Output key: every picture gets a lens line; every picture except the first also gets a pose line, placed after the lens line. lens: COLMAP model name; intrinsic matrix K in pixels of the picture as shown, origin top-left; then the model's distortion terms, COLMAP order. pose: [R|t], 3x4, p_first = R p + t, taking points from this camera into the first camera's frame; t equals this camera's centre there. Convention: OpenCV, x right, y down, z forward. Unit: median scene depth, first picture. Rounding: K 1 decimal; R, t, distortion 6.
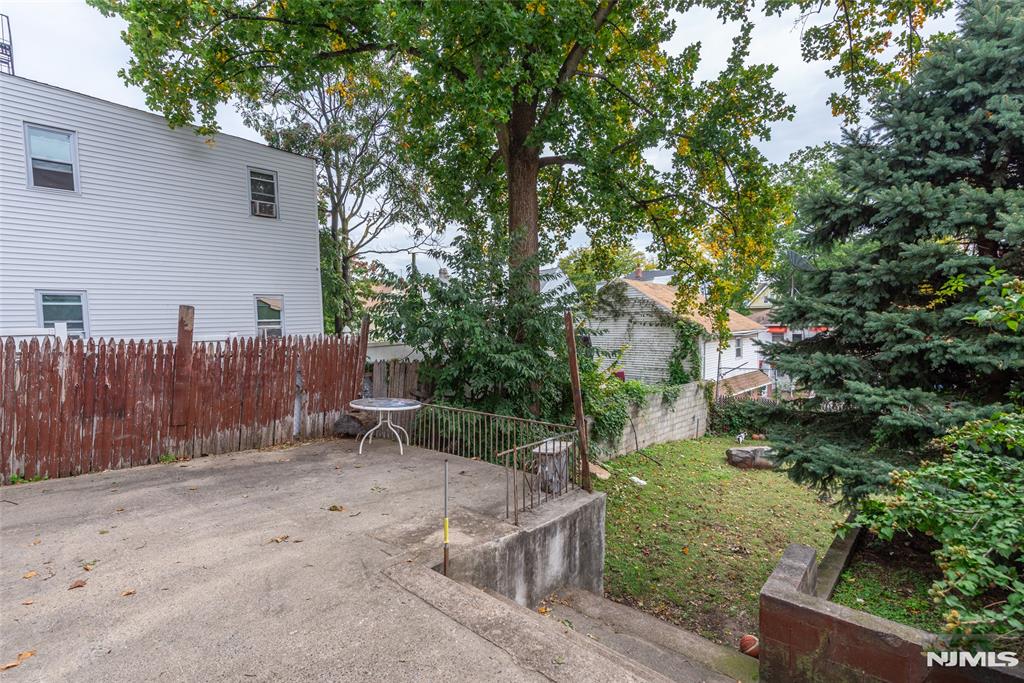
lens RADIAL K [[463.7, 0, 509.1], [0, 463.7, 340.4], [0, 0, 1]] dist [-0.011896, 0.000081]
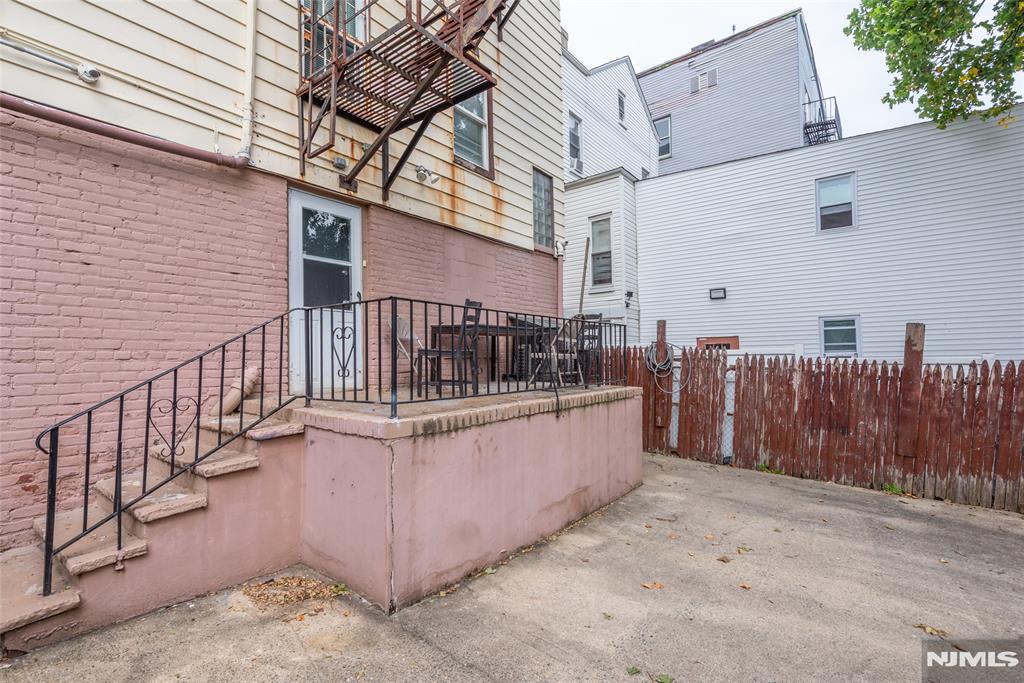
lens RADIAL K [[460.7, 0, 522.1], [0, 460.7, 342.4], [0, 0, 1]] dist [0.022277, -0.007942]
pose [[0.150264, -0.015914, -0.988518, 0.081537], [-0.028114, 0.999397, -0.020363, 0.001547], [0.988246, 0.030851, 0.149726, 0.116565]]
